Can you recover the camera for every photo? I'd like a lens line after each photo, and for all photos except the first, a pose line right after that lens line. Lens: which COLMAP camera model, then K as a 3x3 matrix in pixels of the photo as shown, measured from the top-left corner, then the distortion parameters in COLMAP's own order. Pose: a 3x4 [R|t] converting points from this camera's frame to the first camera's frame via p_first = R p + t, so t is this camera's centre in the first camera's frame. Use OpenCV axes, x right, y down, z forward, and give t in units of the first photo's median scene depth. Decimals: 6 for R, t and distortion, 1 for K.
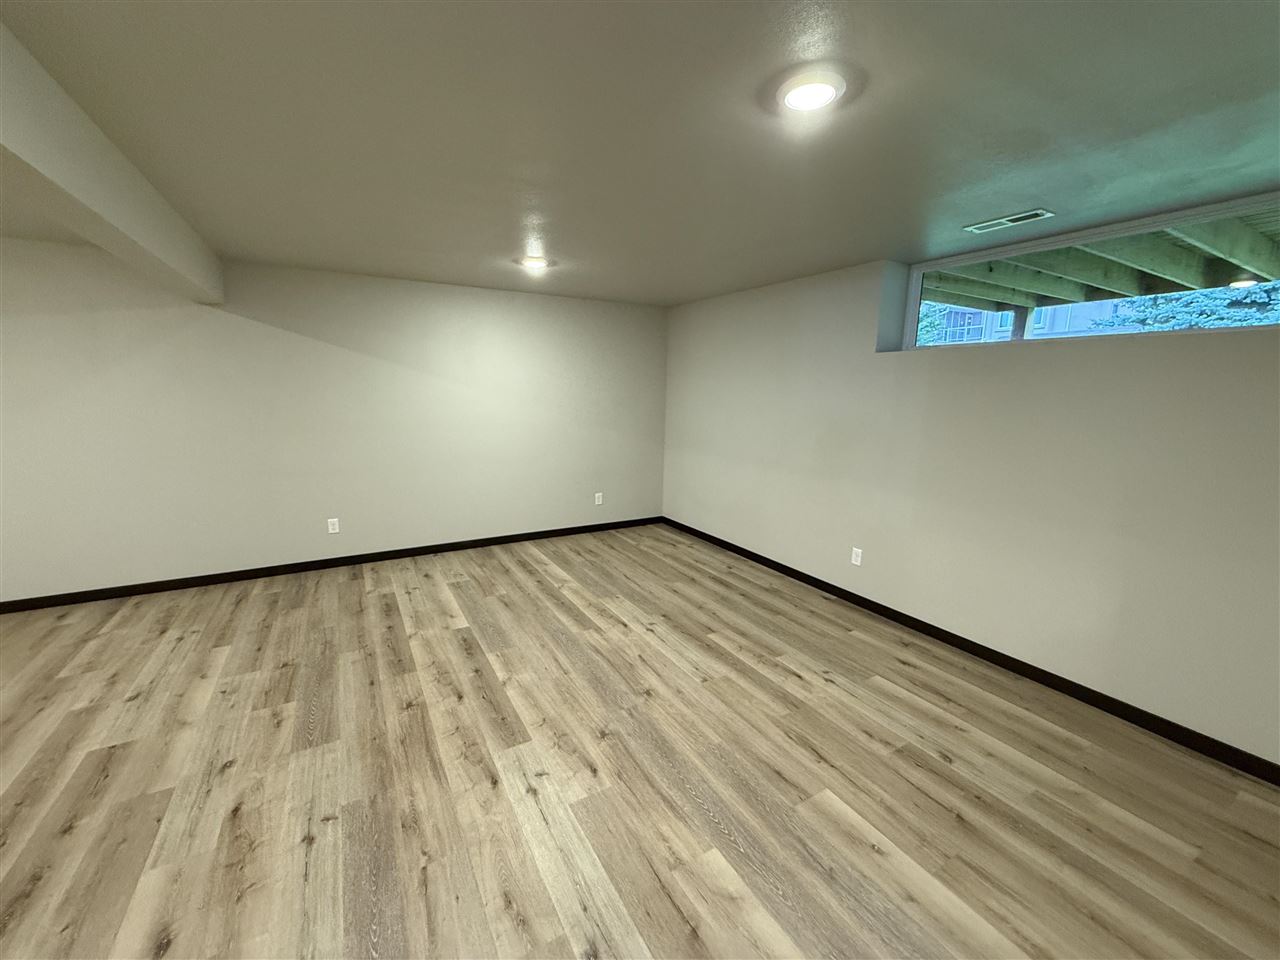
lens RADIAL K [[509.3, 0, 642.5], [0, 509.3, 466.8], [0, 0, 1]] dist [0.002739, 0.000829]
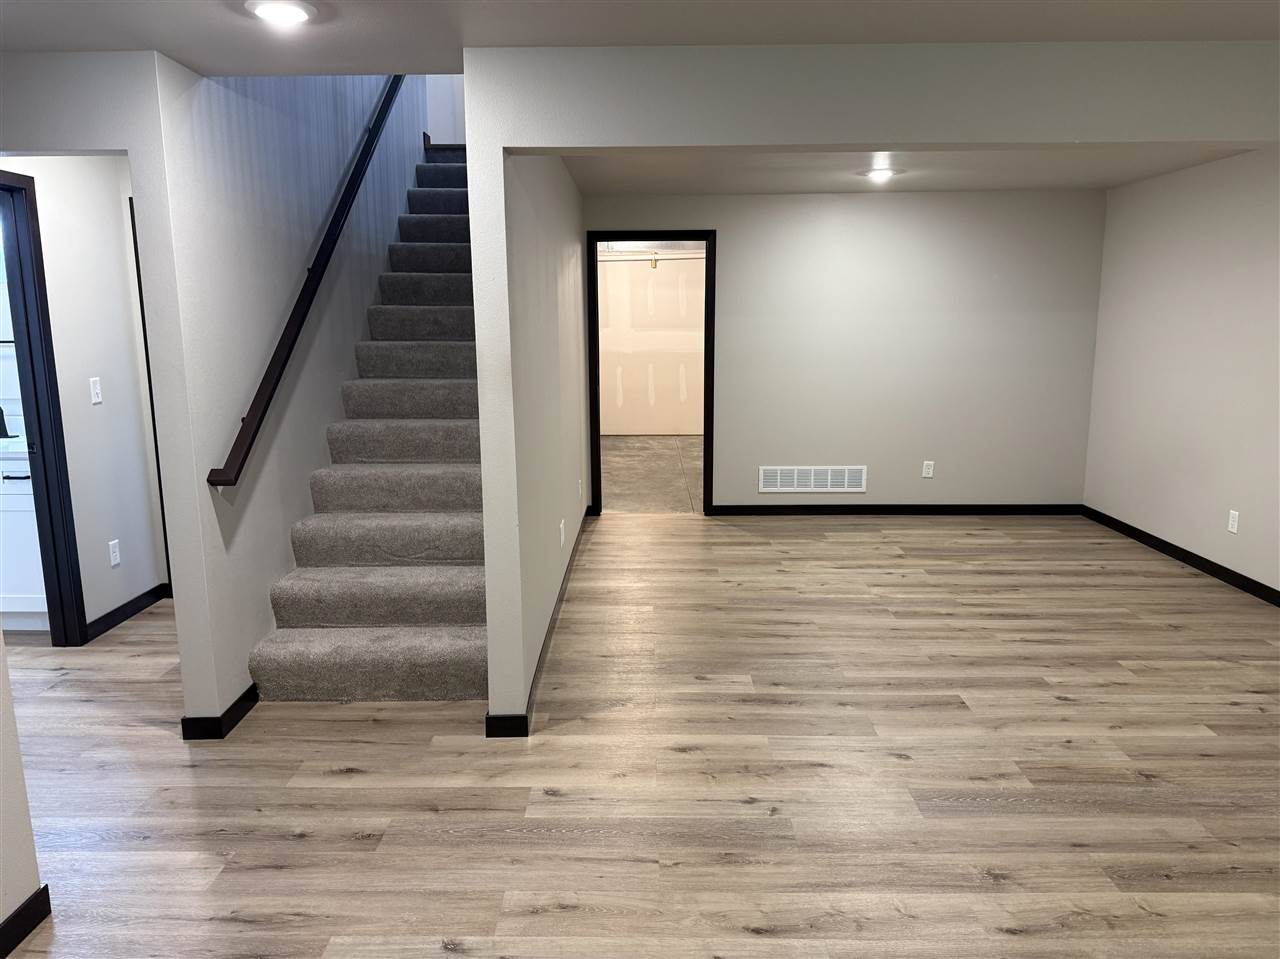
lens RADIAL K [[896.7, 0, 630.6], [0, 896.7, 487.6], [0, 0, 1]] dist [0.061451, -0.068646]
pose [[-0.528838, 0.145027, -0.836240, 0.557170], [-0.130703, 0.959622, 0.249082, -0.149730], [0.838598, 0.241023, -0.488529, 1.078134]]
